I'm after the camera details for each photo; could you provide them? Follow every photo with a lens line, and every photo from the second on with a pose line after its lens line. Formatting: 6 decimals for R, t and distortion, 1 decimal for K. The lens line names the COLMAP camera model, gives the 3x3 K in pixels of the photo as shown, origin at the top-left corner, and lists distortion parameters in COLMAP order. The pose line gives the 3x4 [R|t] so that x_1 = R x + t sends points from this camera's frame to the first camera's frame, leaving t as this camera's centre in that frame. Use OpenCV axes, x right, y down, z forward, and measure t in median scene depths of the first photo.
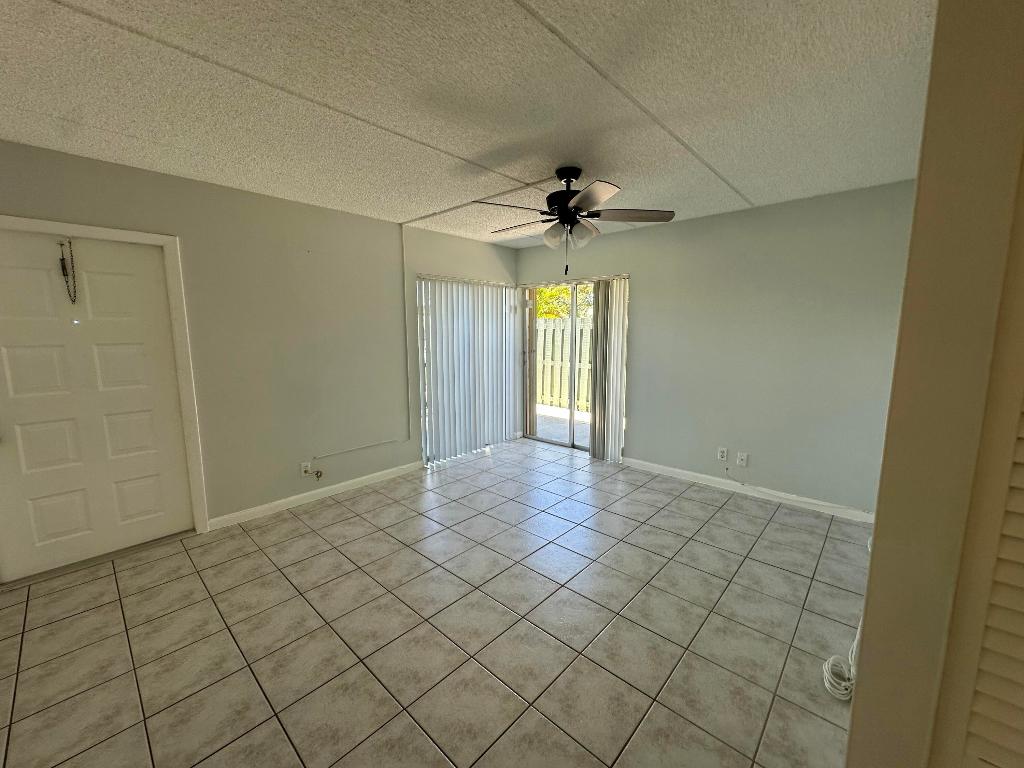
lens RADIAL K [[412.3, 0, 512.0], [0, 412.3, 384.0], [0, 0, 1]] dist [-0.000908, -0.000092]
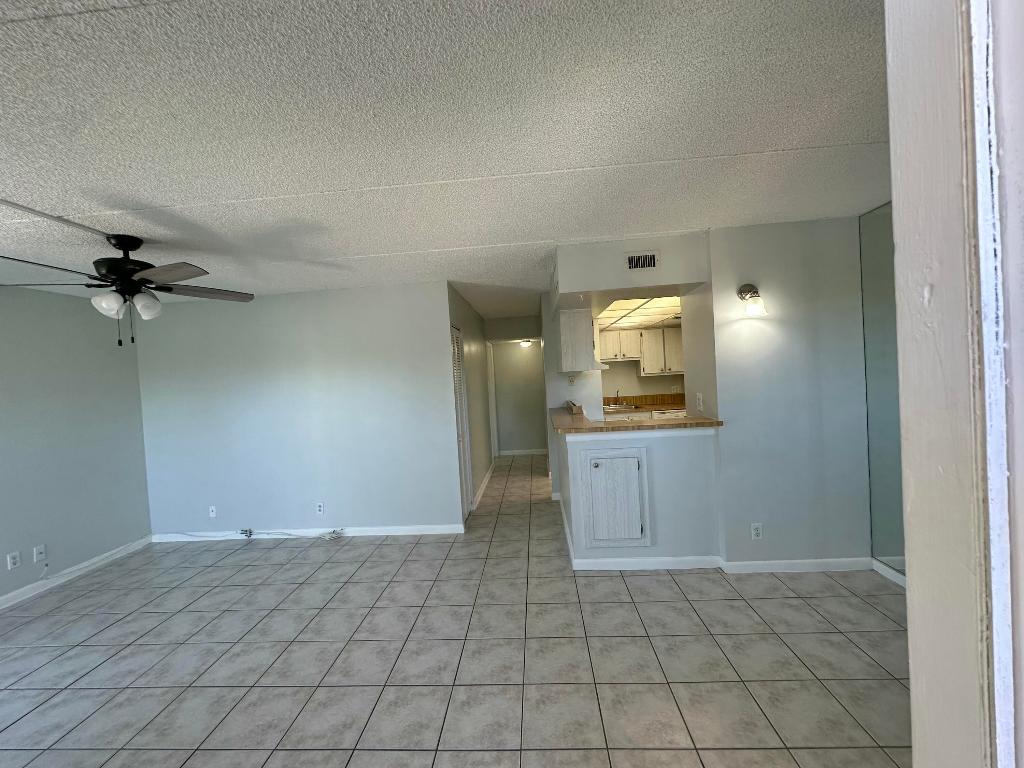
lens RADIAL K [[412.3, 0, 512.0], [0, 412.3, 384.0], [0, 0, 1]] dist [-0.000908, -0.000092]
pose [[-0.637275, 0.019825, 0.770381, -1.089538], [0.160365, 0.981197, 0.107407, -0.152968], [-0.753766, 0.191990, -0.628471, 0.952303]]
